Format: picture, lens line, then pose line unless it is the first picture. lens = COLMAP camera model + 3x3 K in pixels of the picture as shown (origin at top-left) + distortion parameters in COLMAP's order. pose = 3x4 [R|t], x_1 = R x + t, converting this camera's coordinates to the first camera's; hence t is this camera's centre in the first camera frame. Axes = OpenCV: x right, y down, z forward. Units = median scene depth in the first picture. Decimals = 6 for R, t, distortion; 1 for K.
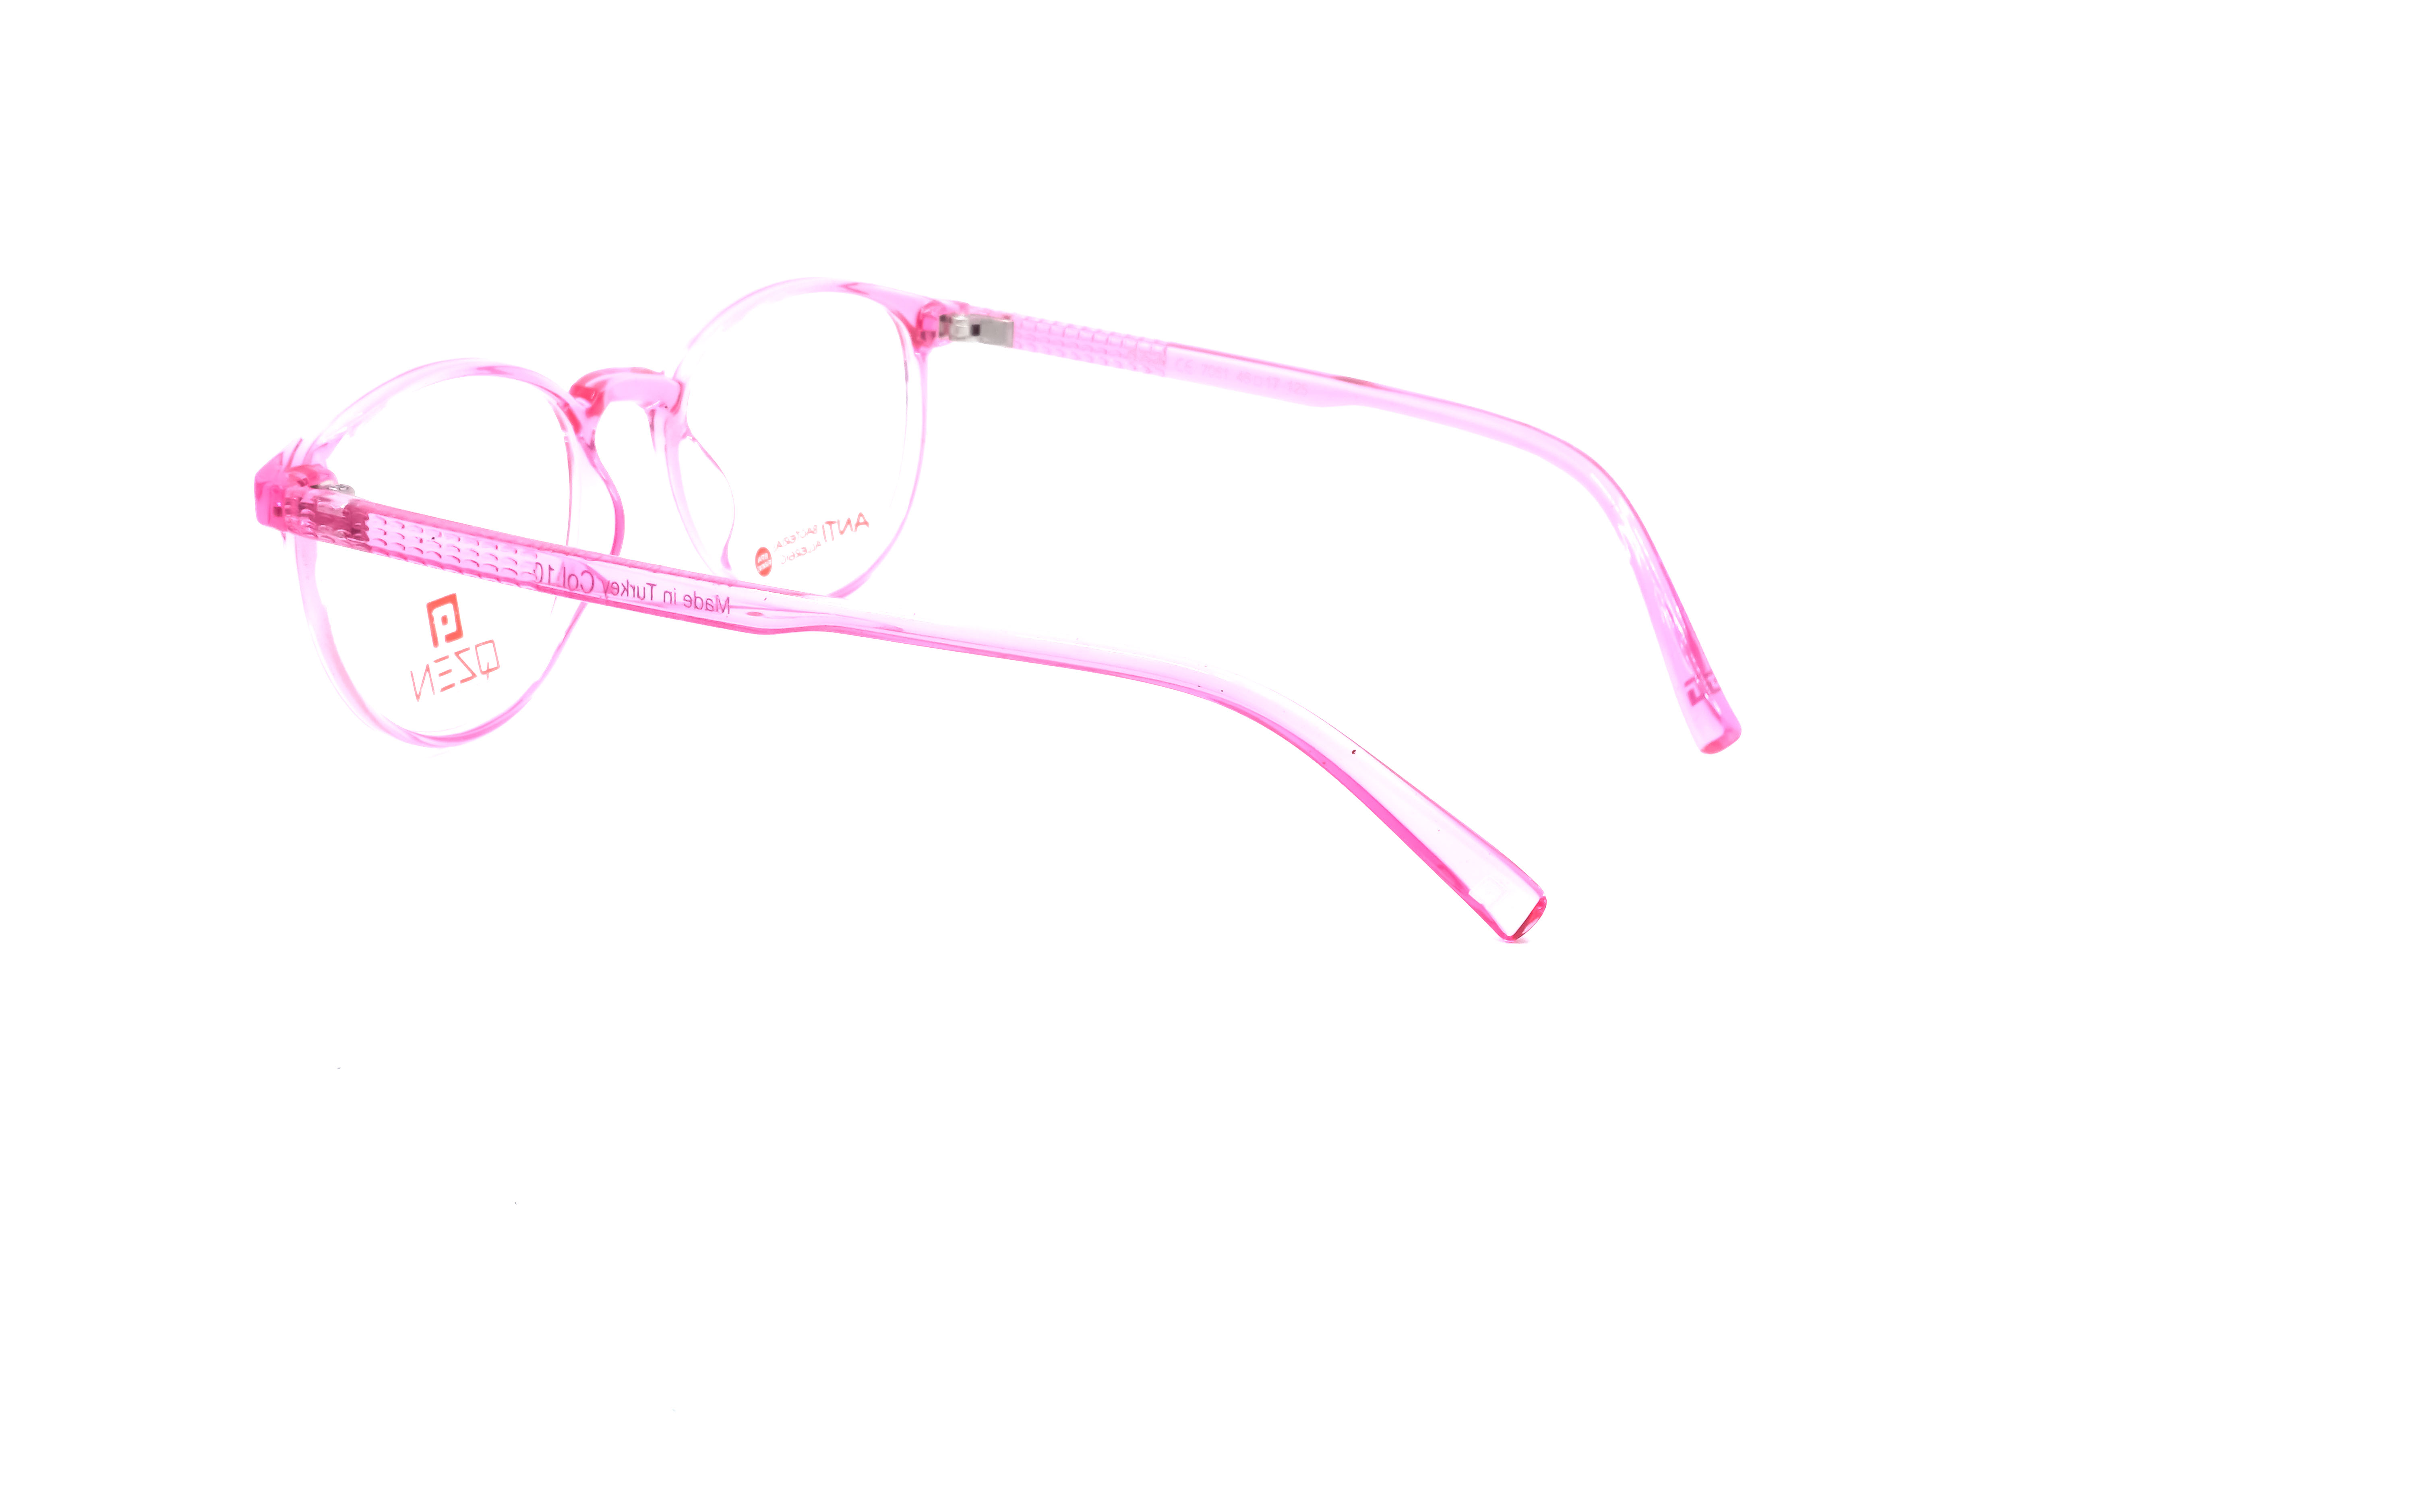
lens RADIAL K [[3061.5, 0, 1220.9], [0, 3061.5, 756.6], [0, 0, 1]] dist [0.055527, 0.000000]
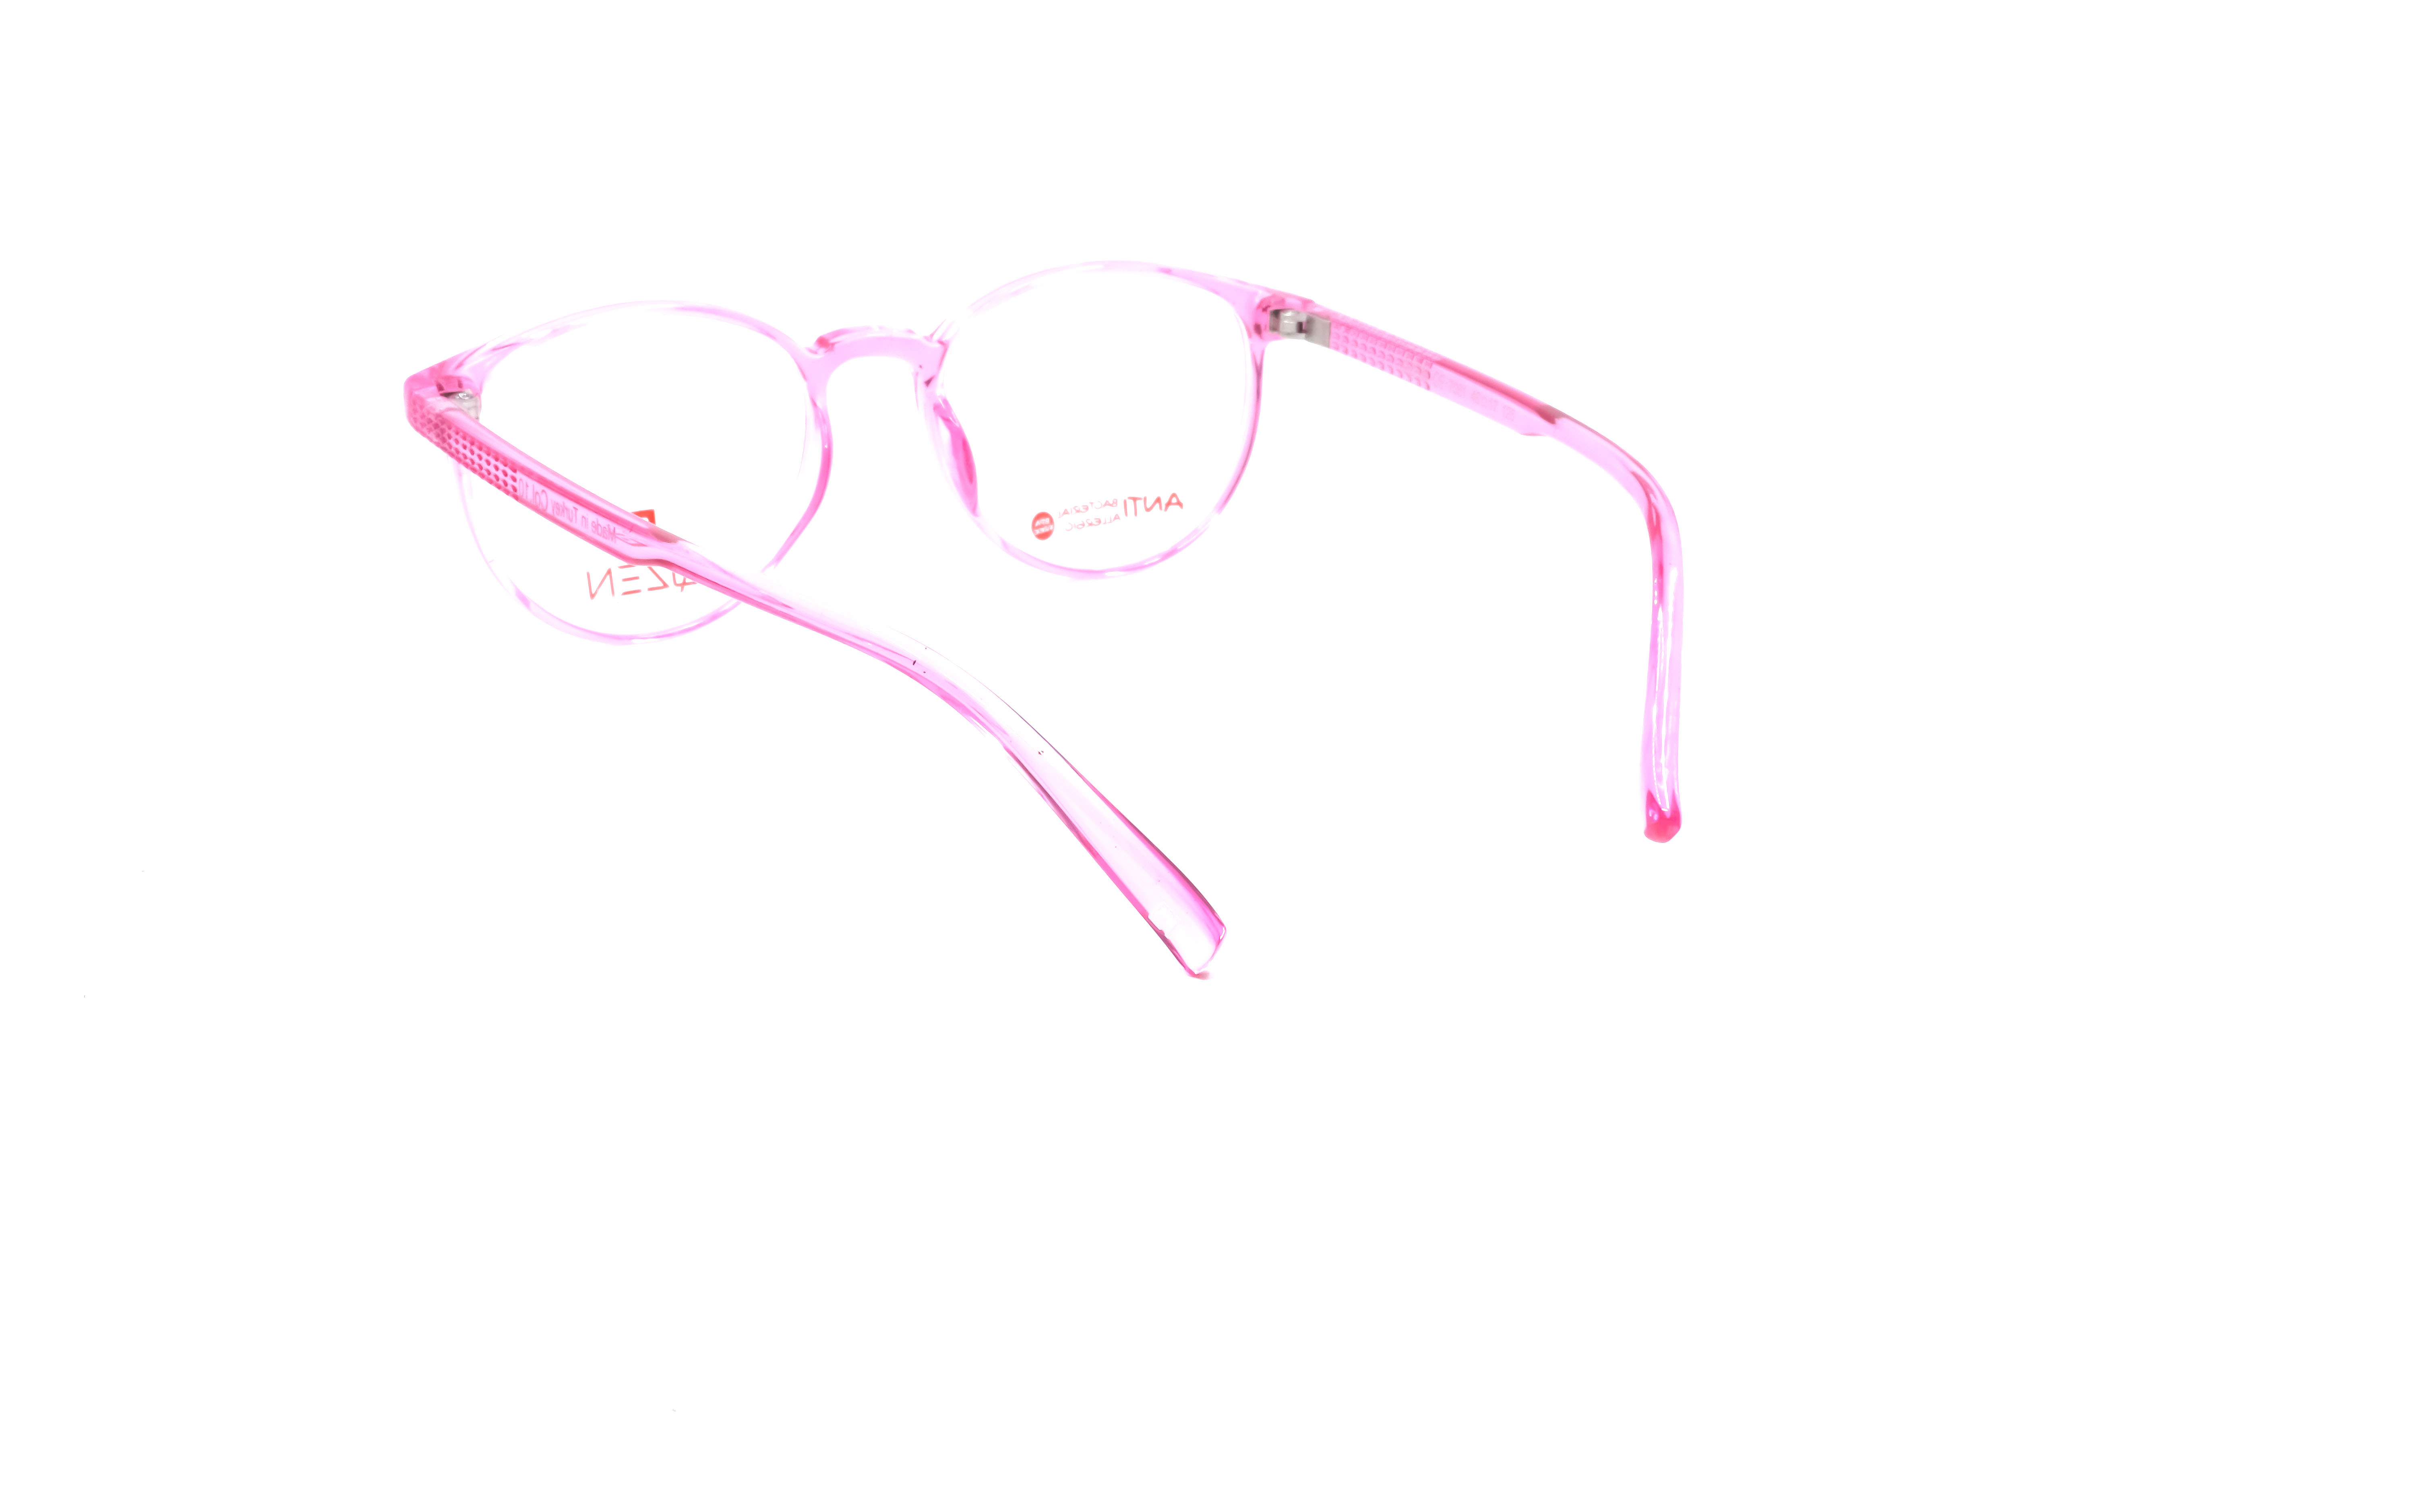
lens RADIAL K [[3061.5, 0, 1203.5], [0, 3061.5, 773.2], [0, 0, 1]] dist [0.055527, 0.000000]
pose [[0.860422, 0.159956, -0.483827, 0.477590], [-0.158234, 0.986389, 0.044708, -0.040374], [0.484393, 0.038090, 0.874021, 0.125172]]
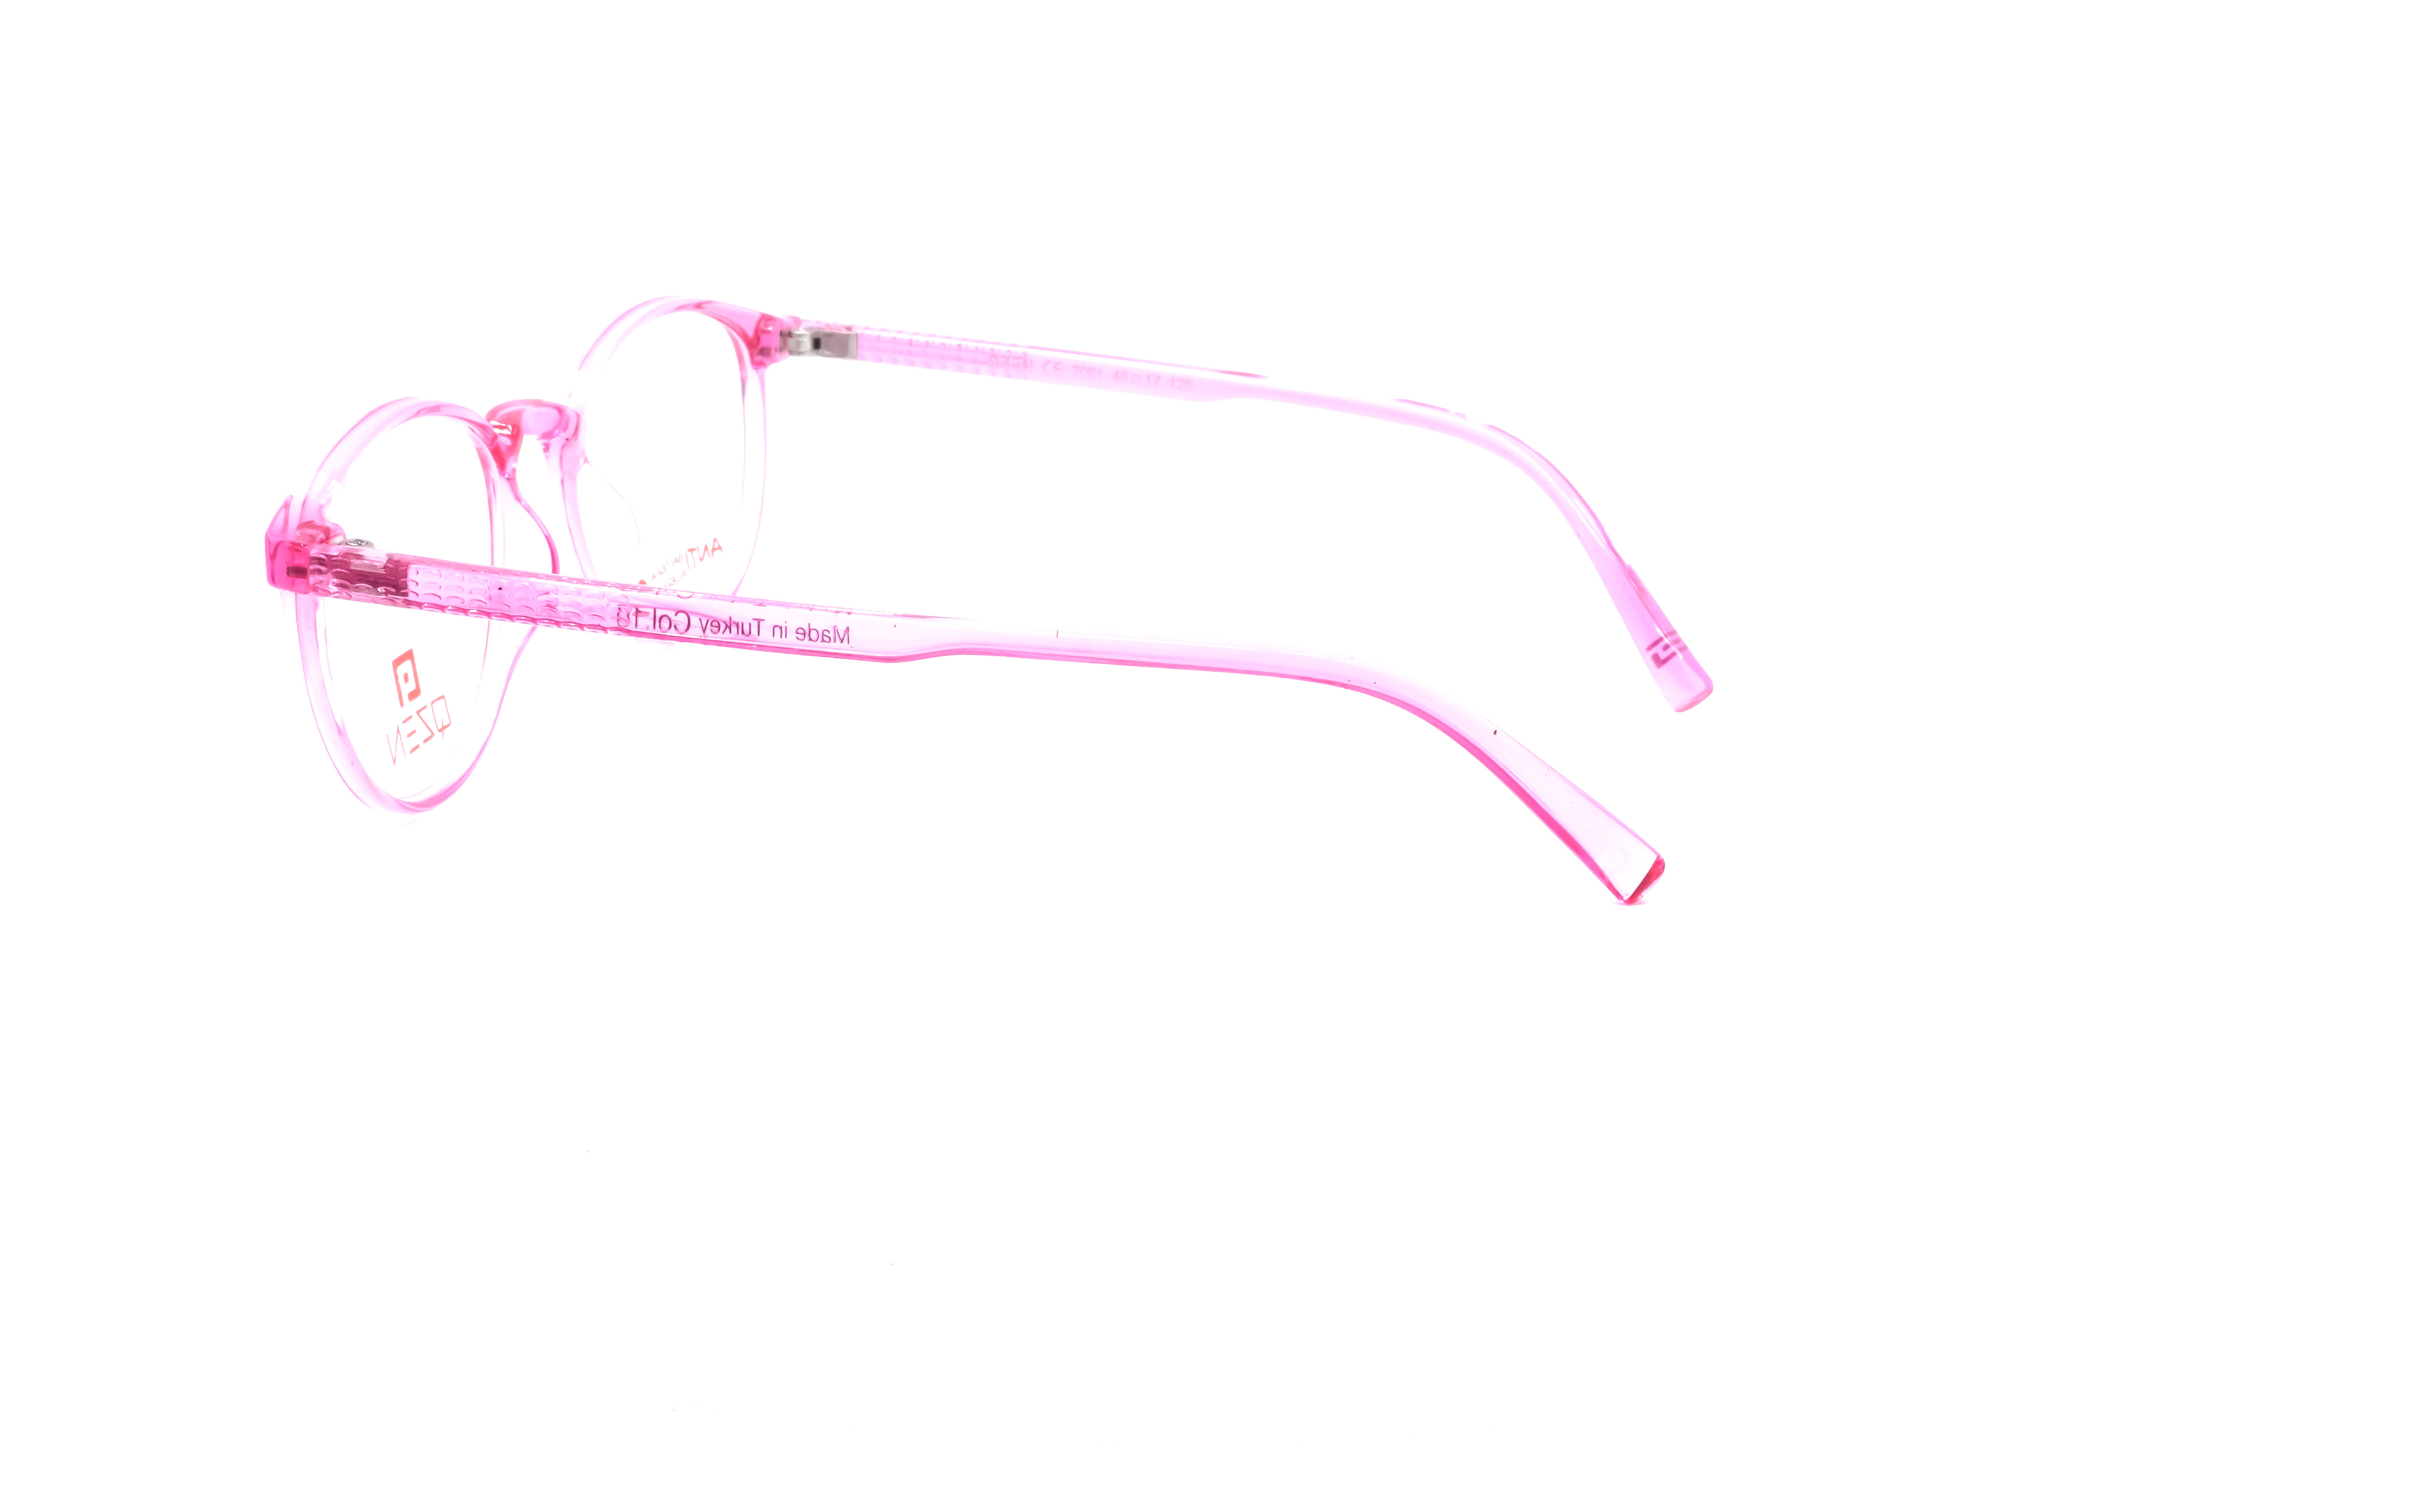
lens RADIAL K [[3061.5, 0, 1213.6], [0, 3061.5, 757.9], [0, 0, 1]] dist [0.055527, 0.000000]
pose [[0.966342, -0.083126, 0.243461, -0.243499], [0.082786, 0.996499, 0.011643, -0.010494], [-0.243577, 0.008904, 0.969841, 0.030359]]
